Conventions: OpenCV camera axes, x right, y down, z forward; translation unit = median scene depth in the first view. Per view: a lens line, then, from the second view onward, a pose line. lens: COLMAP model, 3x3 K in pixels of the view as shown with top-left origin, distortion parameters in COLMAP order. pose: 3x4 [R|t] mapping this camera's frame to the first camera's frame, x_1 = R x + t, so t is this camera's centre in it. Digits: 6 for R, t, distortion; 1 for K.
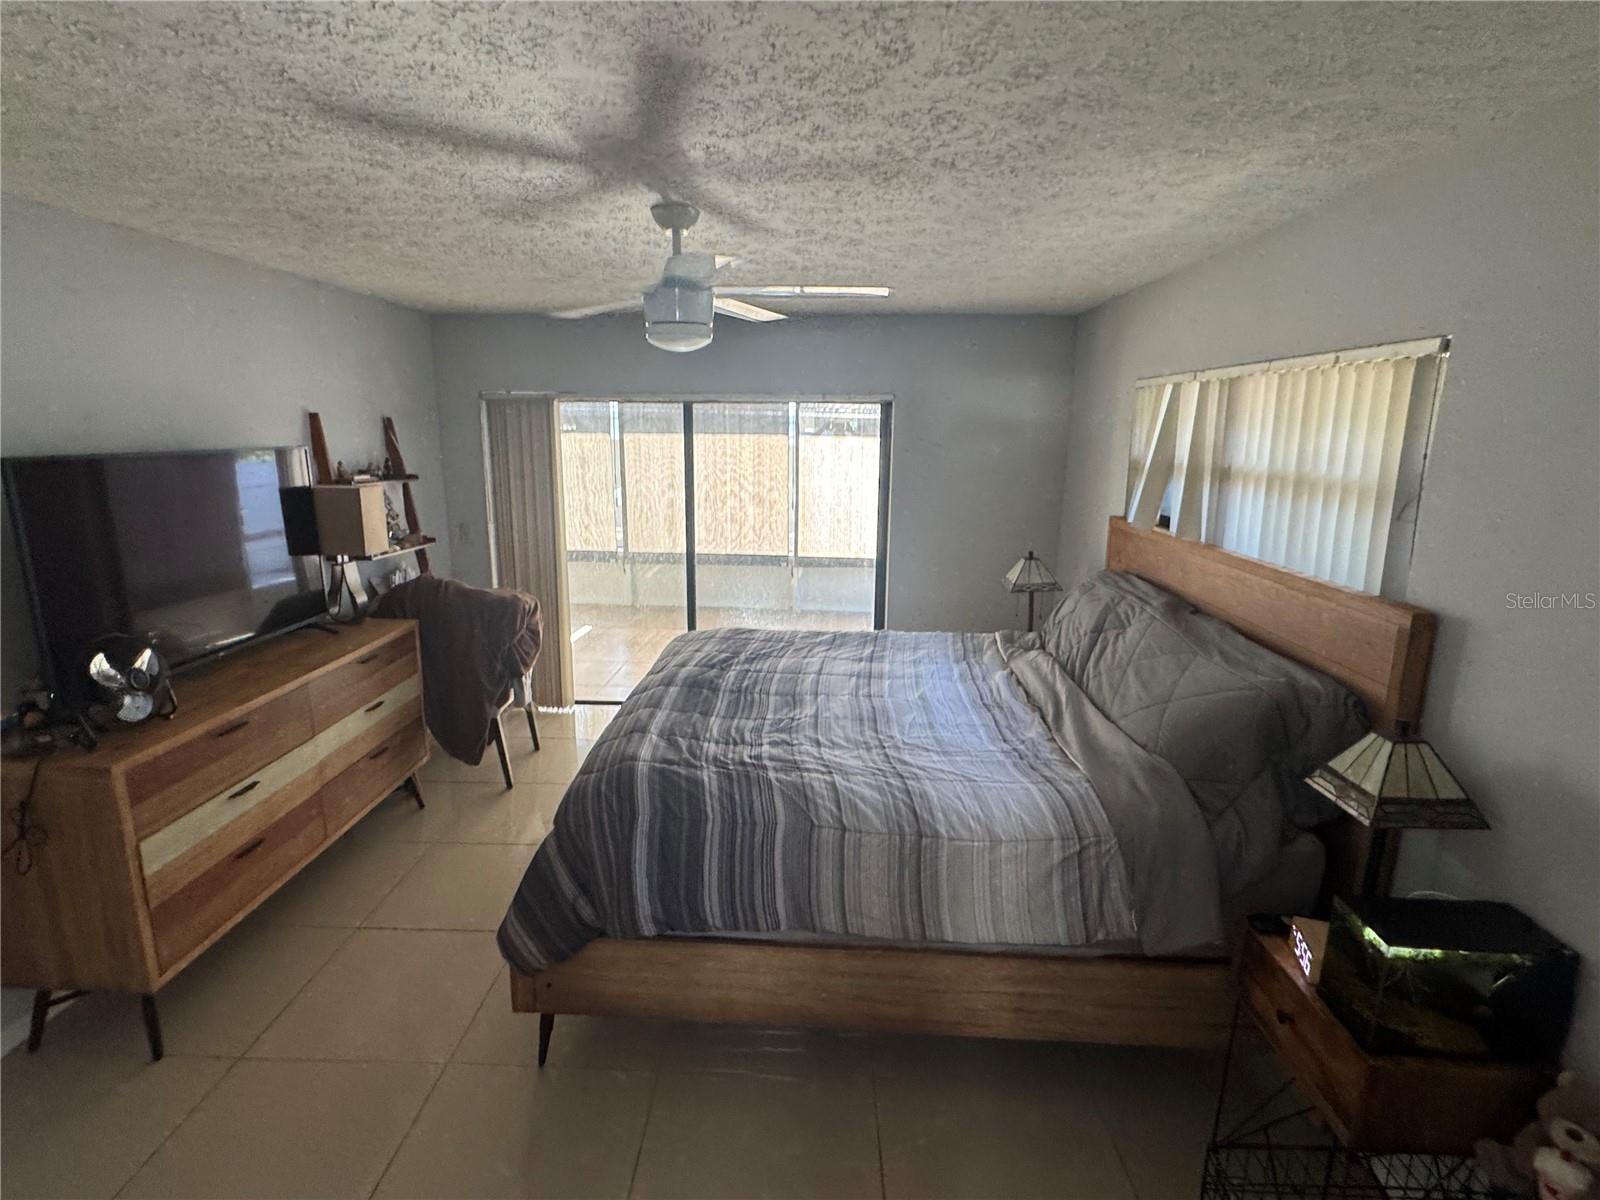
lens RADIAL K [[799.3, 0, 797.6], [0, 799.3, 593.7], [0, 0, 1]] dist [-0.003819, 0.001375]
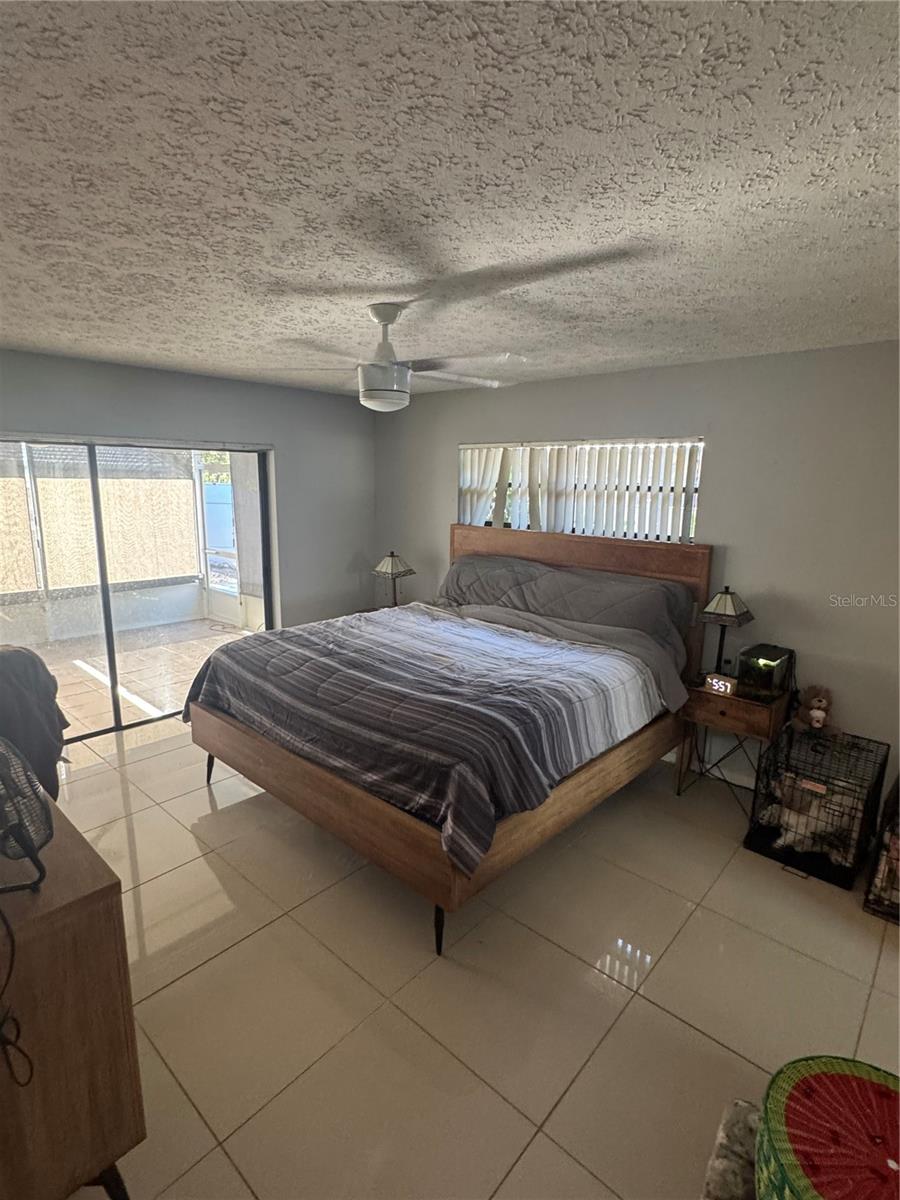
lens RADIAL K [[599.4, 0, 430.7], [0, 599.4, 597.6], [0, 0, 1]] dist [-0.003819, 0.001375]
pose [[0.655562, -0.146748, 0.740745, -0.914253], [0.146441, 0.987019, 0.065936, -0.051027], [-0.740806, 0.065250, 0.668543, 0.292232]]
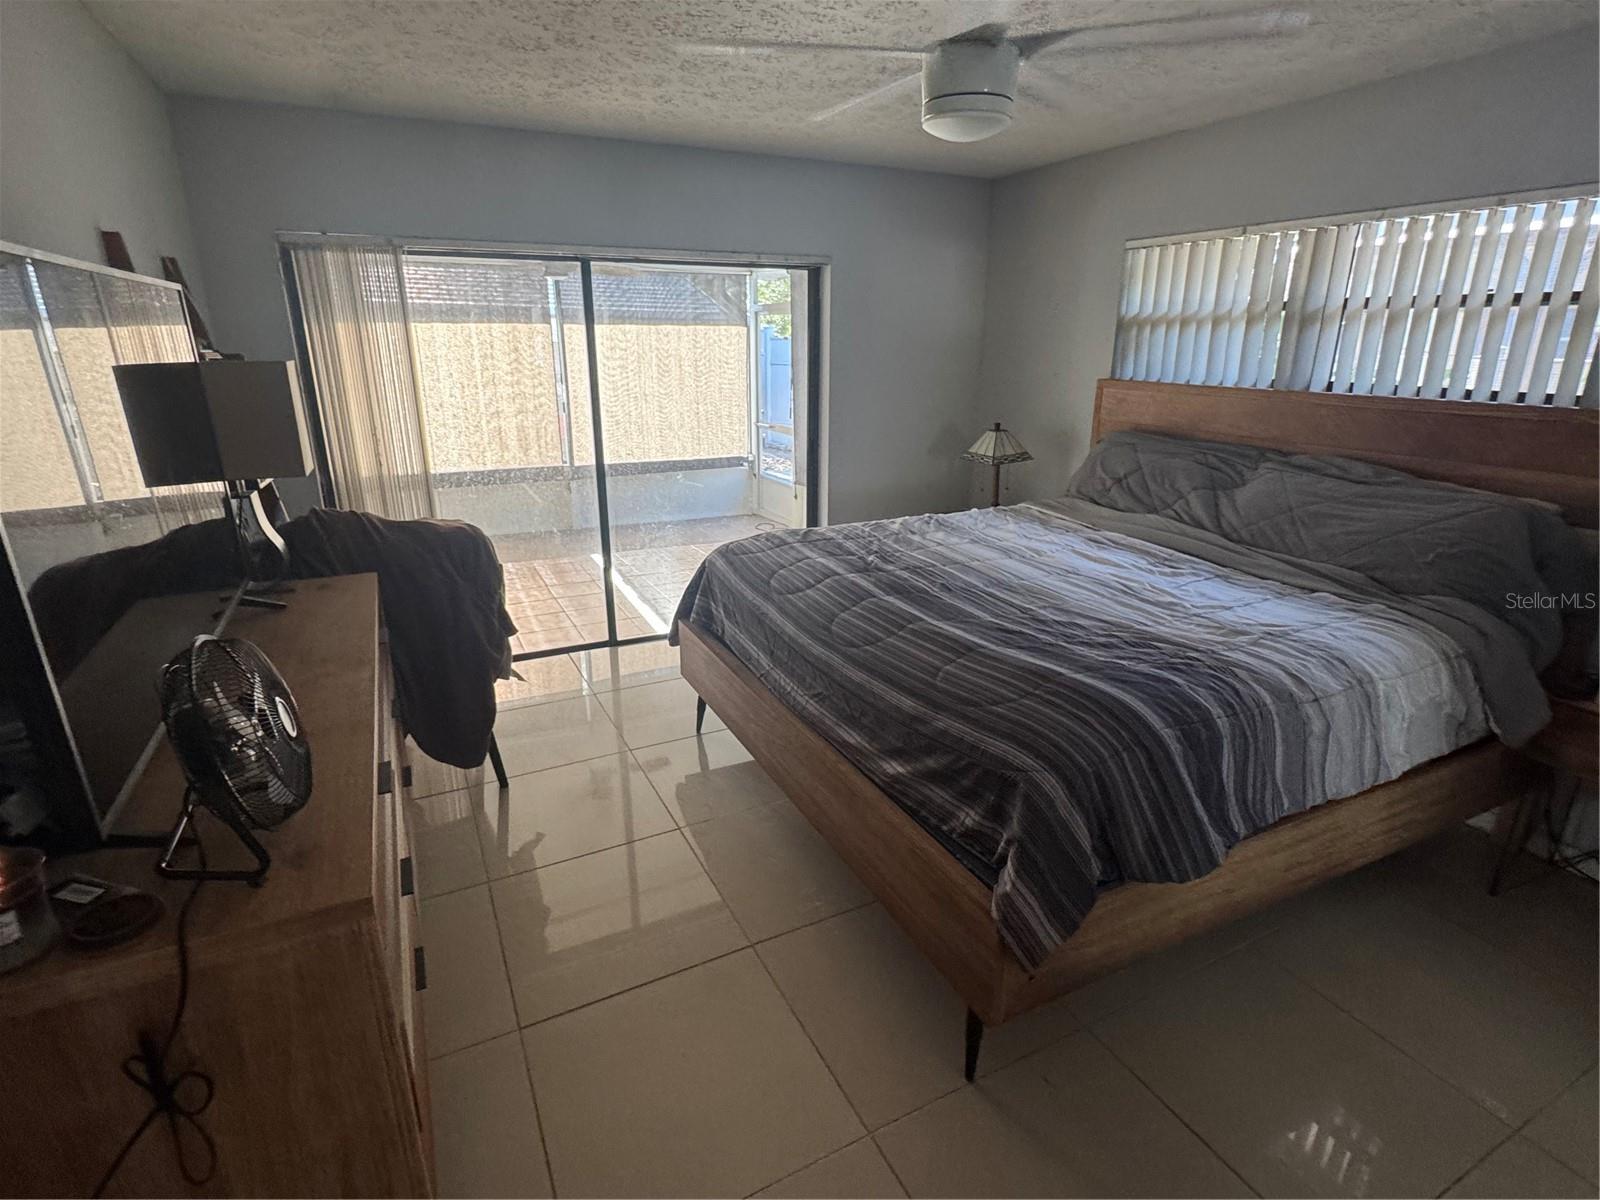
lens RADIAL K [[799.3, 0, 790.6], [0, 799.3, 592.1], [0, 0, 1]] dist [-0.003819, 0.001375]
pose [[0.876209, -0.152340, 0.457220, -0.751212], [0.102065, 0.985863, 0.132882, -0.011763], [-0.470999, -0.069766, 0.879370, 0.377494]]
